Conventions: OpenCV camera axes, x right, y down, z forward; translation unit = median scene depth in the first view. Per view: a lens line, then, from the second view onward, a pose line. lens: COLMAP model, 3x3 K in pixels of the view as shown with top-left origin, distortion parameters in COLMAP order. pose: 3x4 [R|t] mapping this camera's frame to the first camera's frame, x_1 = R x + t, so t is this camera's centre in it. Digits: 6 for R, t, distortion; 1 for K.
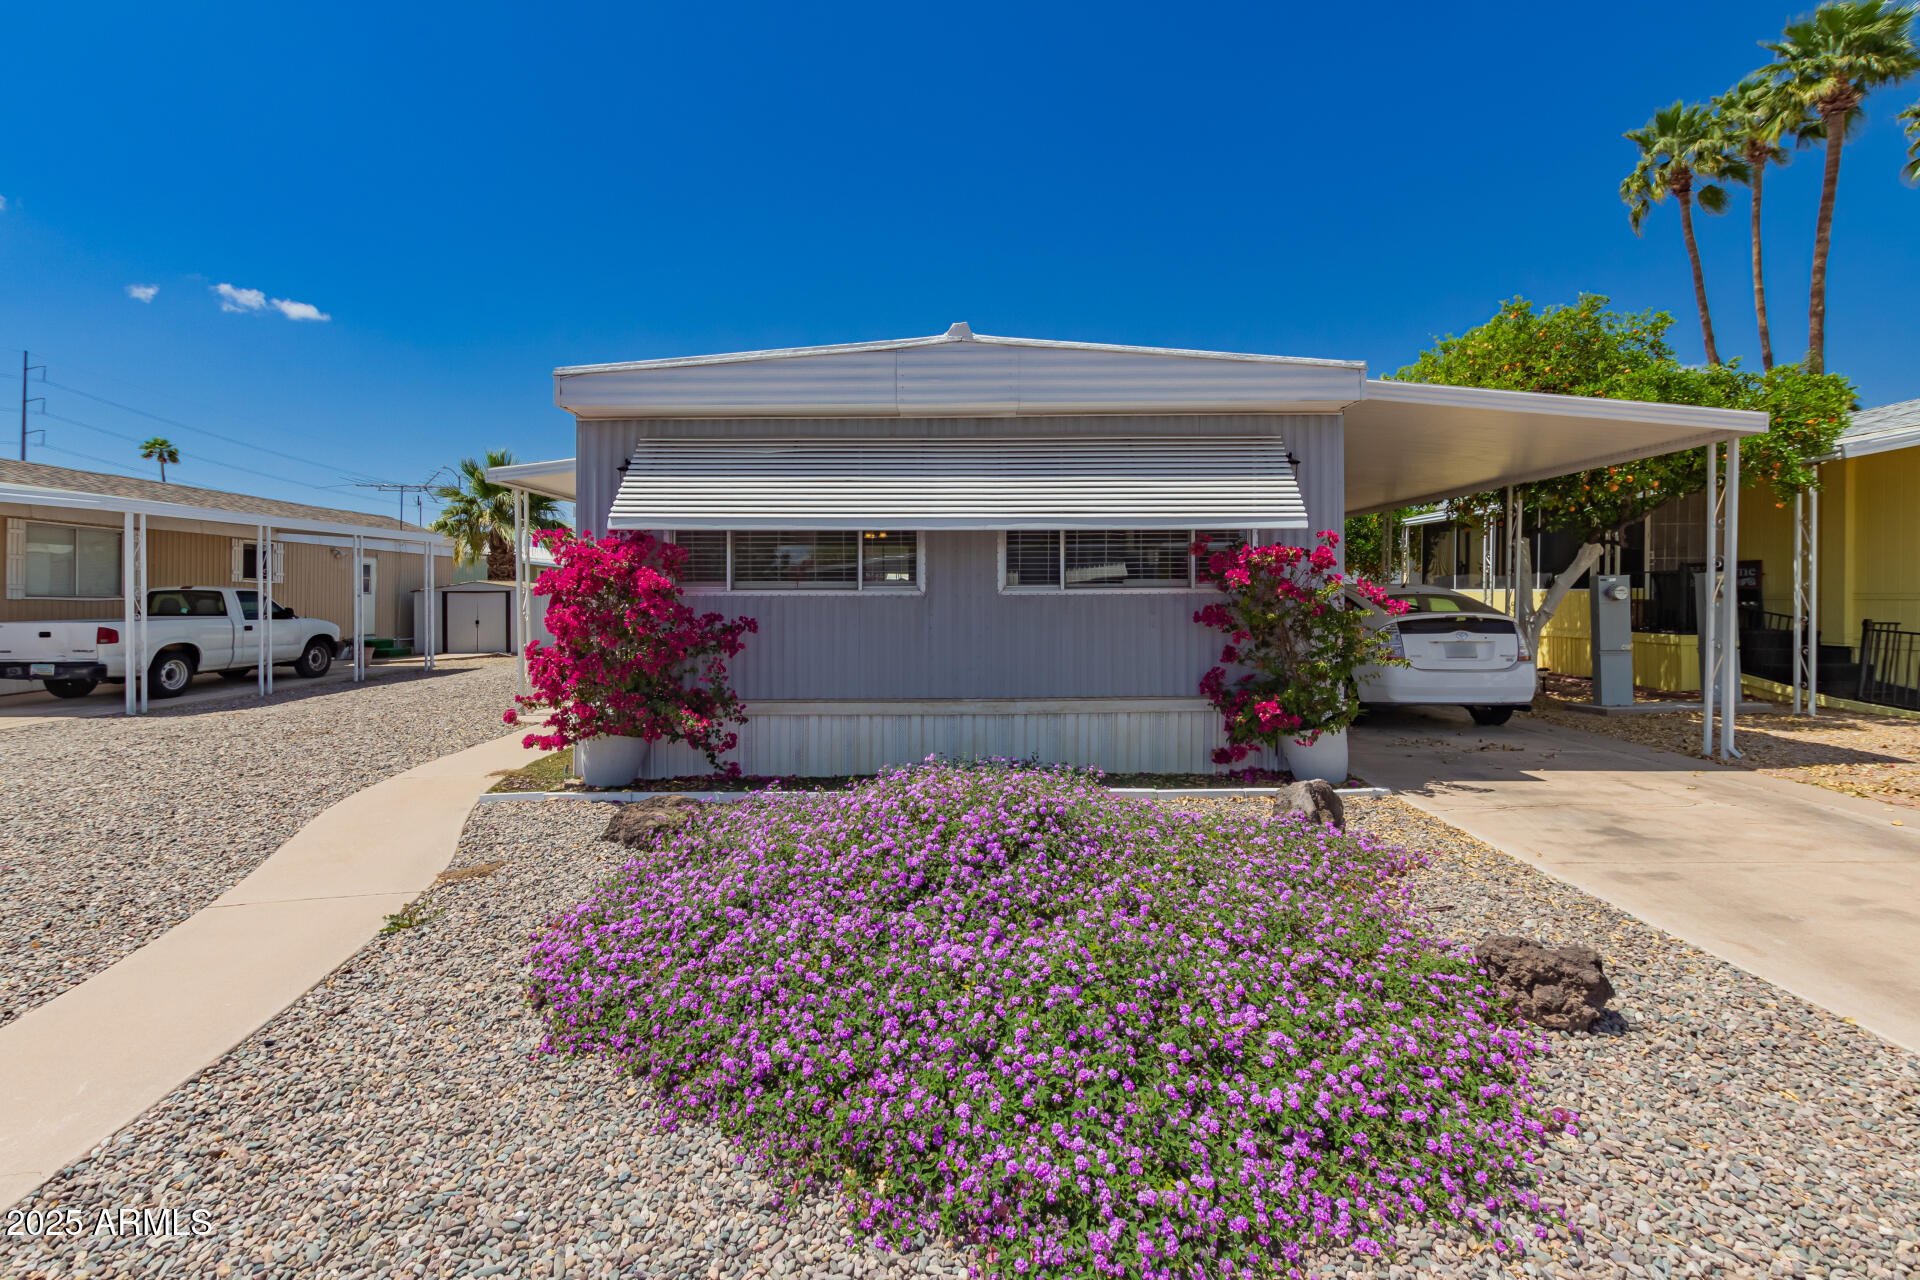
lens RADIAL K [[877.4, 0, 944.3], [0, 877.4, 598.5], [0, 0, 1]] dist [0.001751, -0.004724]
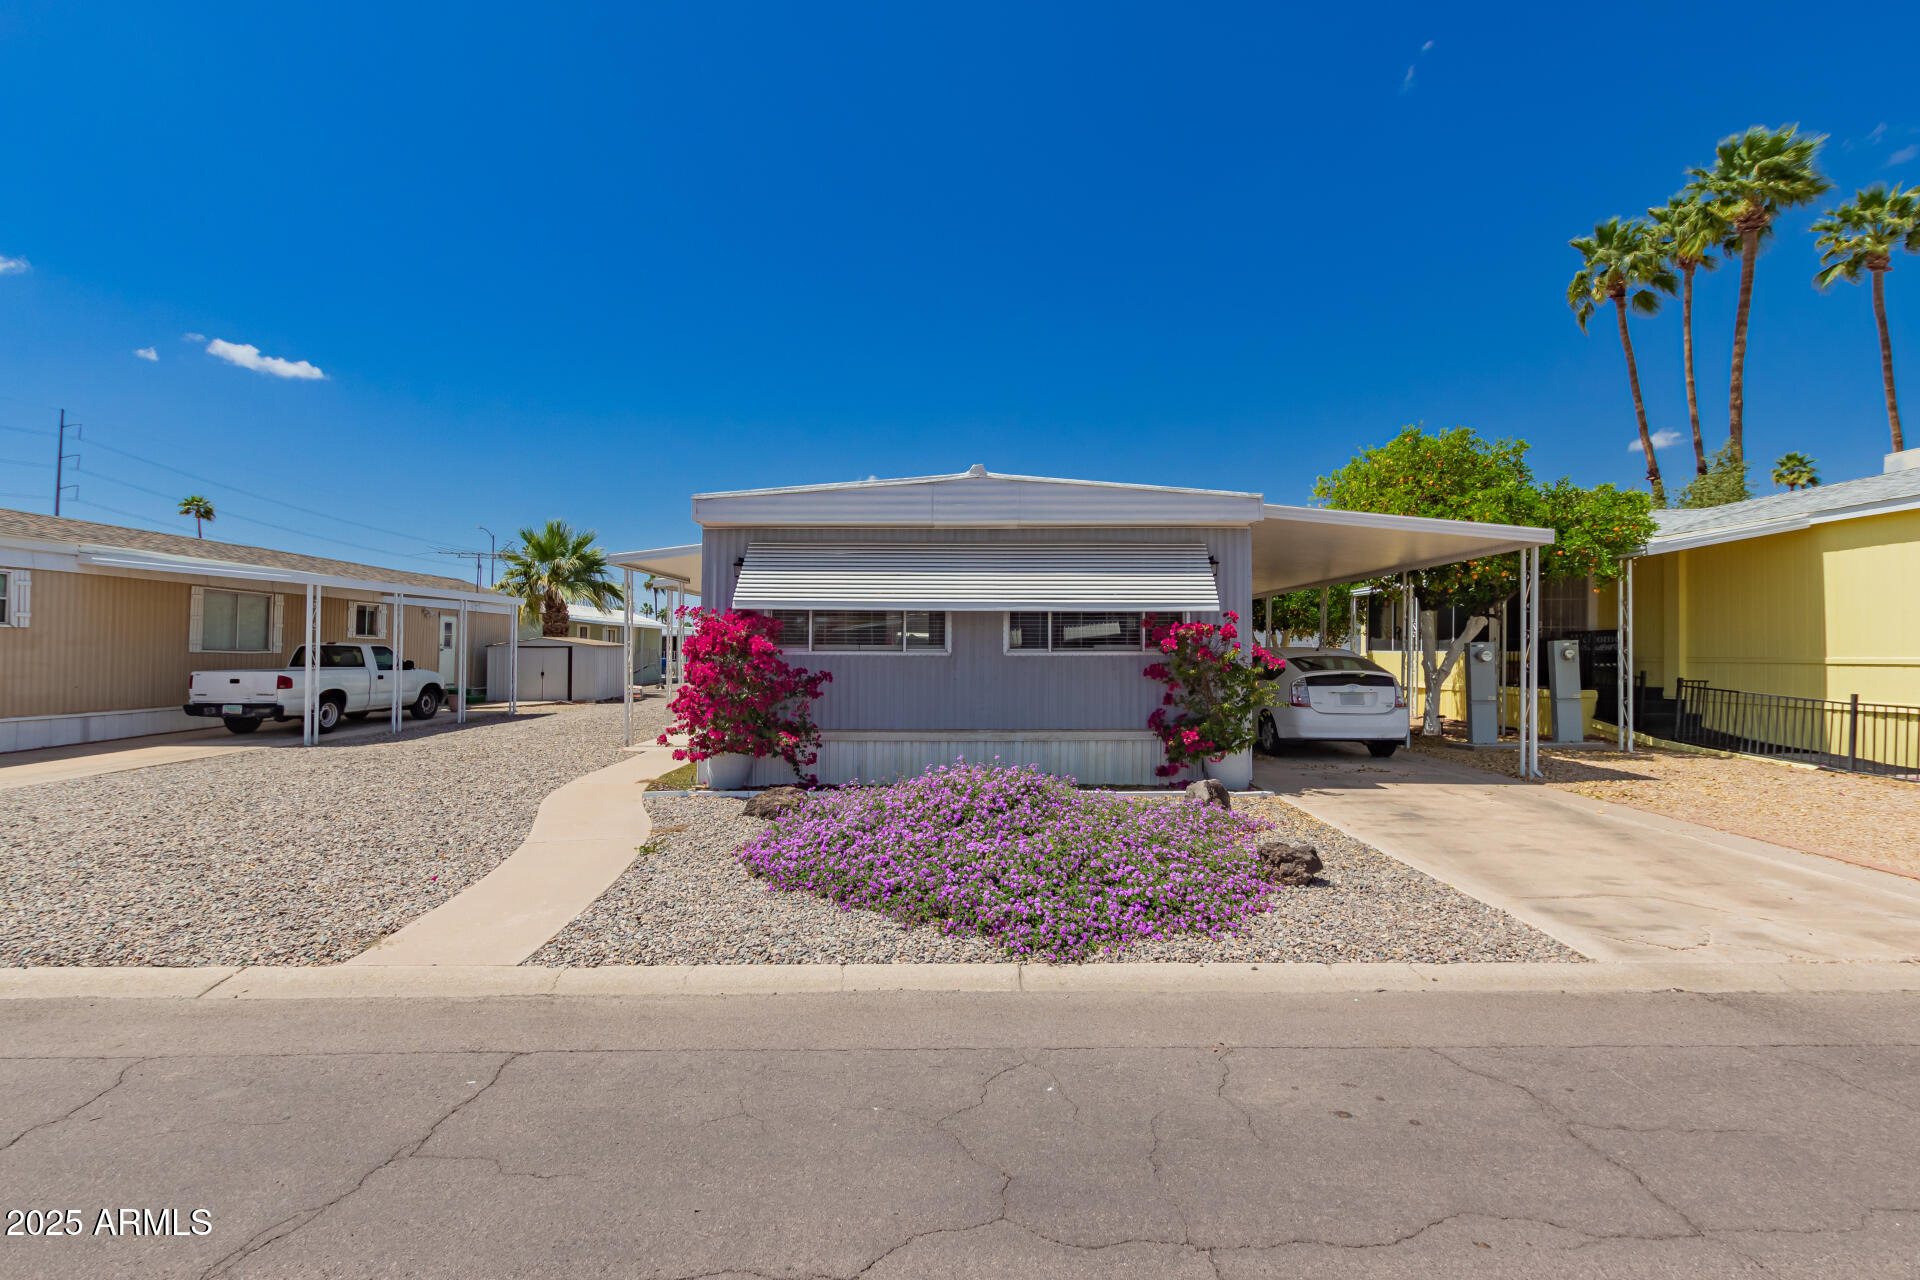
lens RADIAL K [[877.4, 0, 939.7], [0, 877.4, 654.7], [0, 0, 1]] dist [0.001751, -0.004724]
pose [[0.999915, 0.006370, -0.011397, -0.024407], [-0.006363, 0.999980, 0.000635, -0.005782], [0.011401, -0.000562, 0.999935, -0.396477]]
